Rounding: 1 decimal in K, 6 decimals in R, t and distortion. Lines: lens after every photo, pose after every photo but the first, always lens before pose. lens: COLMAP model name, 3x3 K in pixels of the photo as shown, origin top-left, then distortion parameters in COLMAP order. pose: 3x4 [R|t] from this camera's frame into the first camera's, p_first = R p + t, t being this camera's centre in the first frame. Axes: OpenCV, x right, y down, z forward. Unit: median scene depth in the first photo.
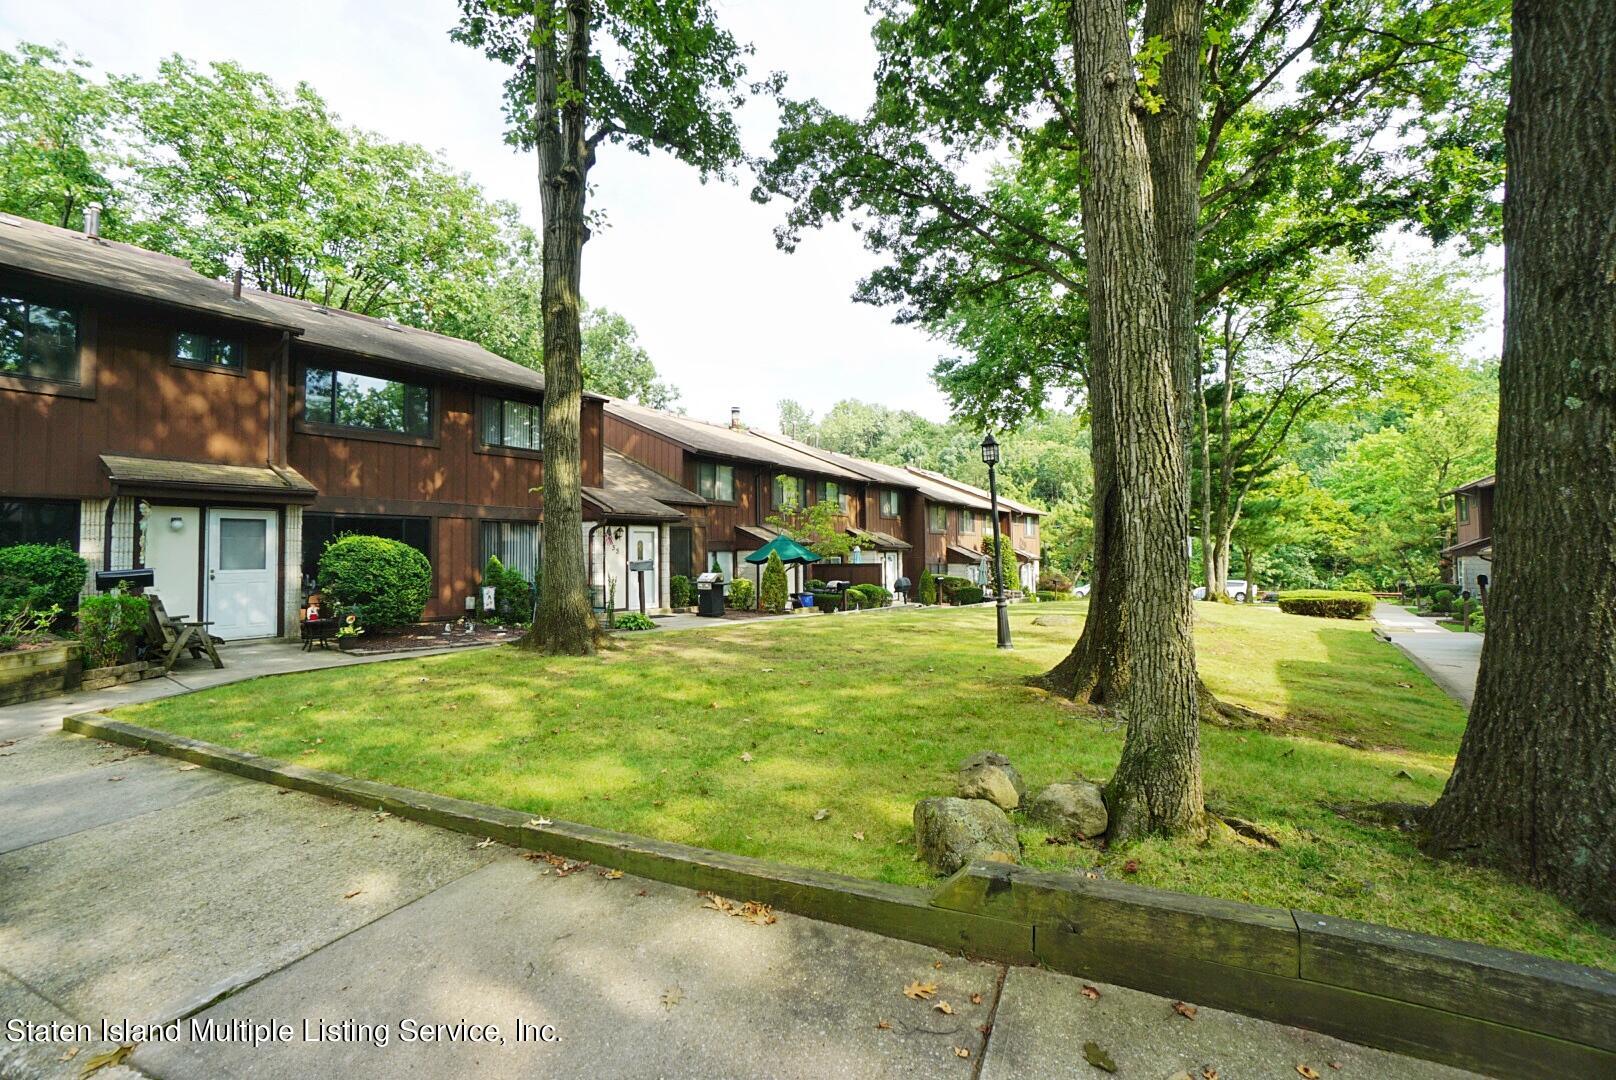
lens RADIAL K [[711.5, 0, 796.1], [0, 711.5, 531.7], [0, 0, 1]] dist [-0.065350, 0.022436]
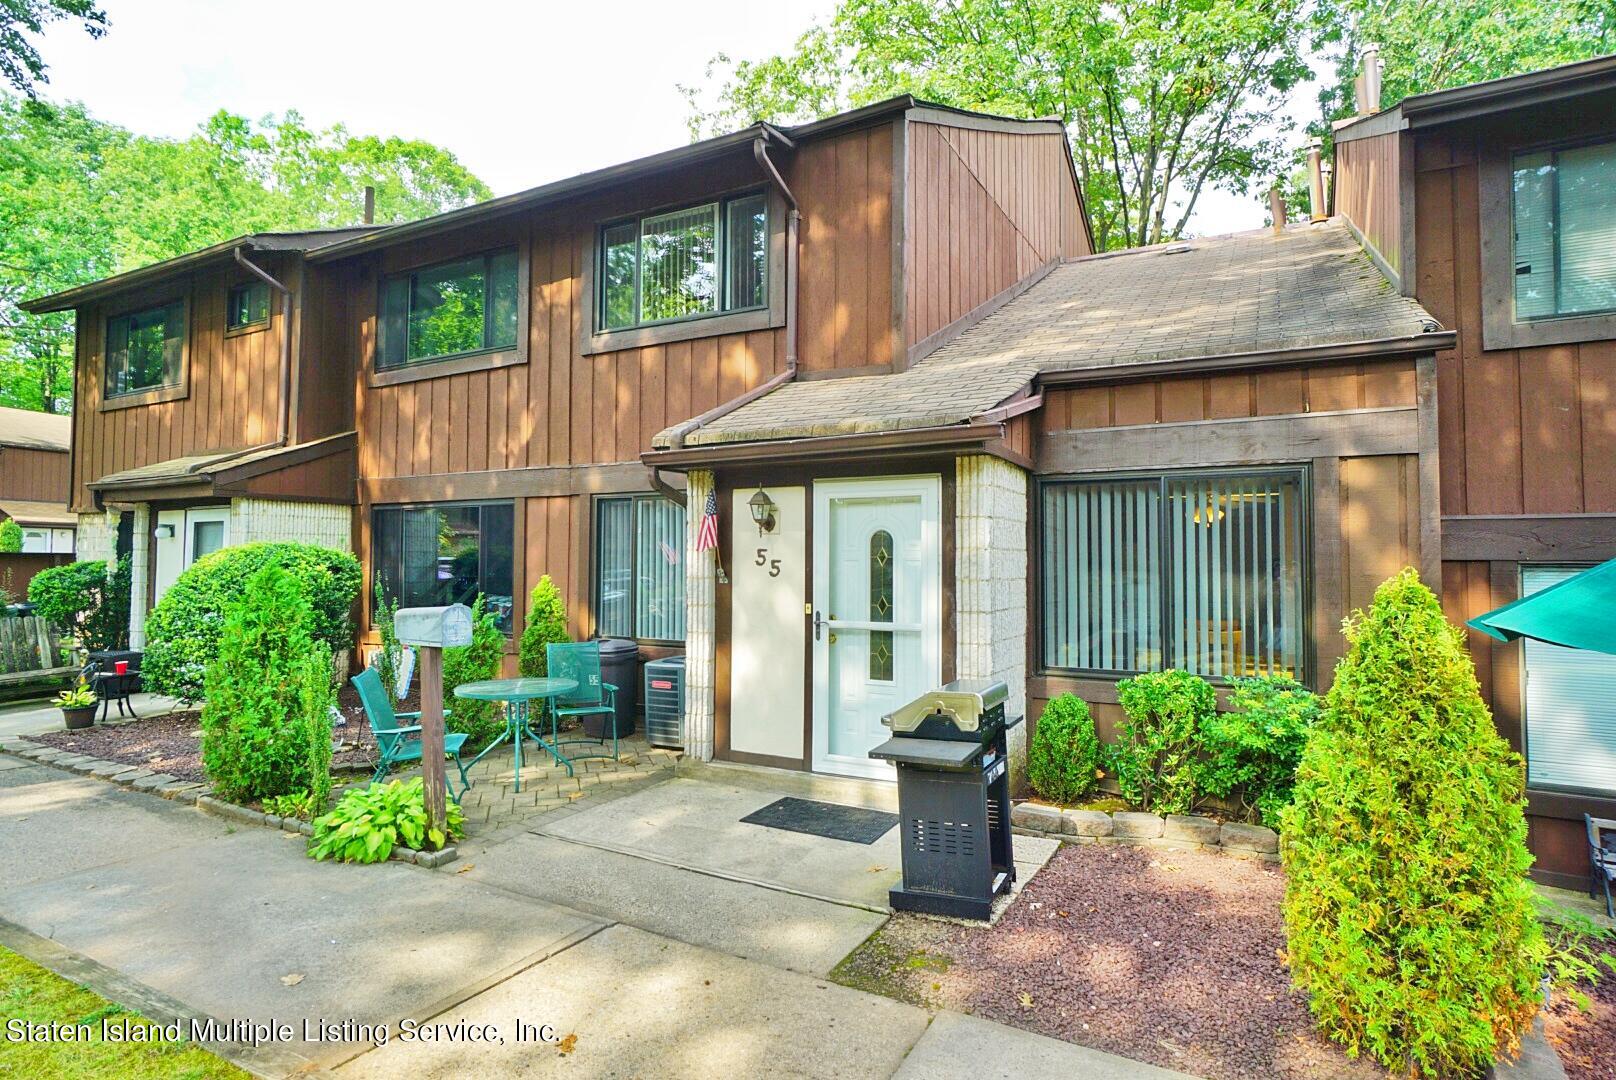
lens RADIAL K [[868.2, 0, 808.0], [0, 868.2, 540.0], [0, 0, 1]] dist [-0.000071, -0.000027]
pose [[-0.073092, -0.014537, -0.997219, 0.113494], [0.011810, 0.999811, -0.015440, 0.020896], [0.997255, -0.012905, -0.072906, 1.039778]]
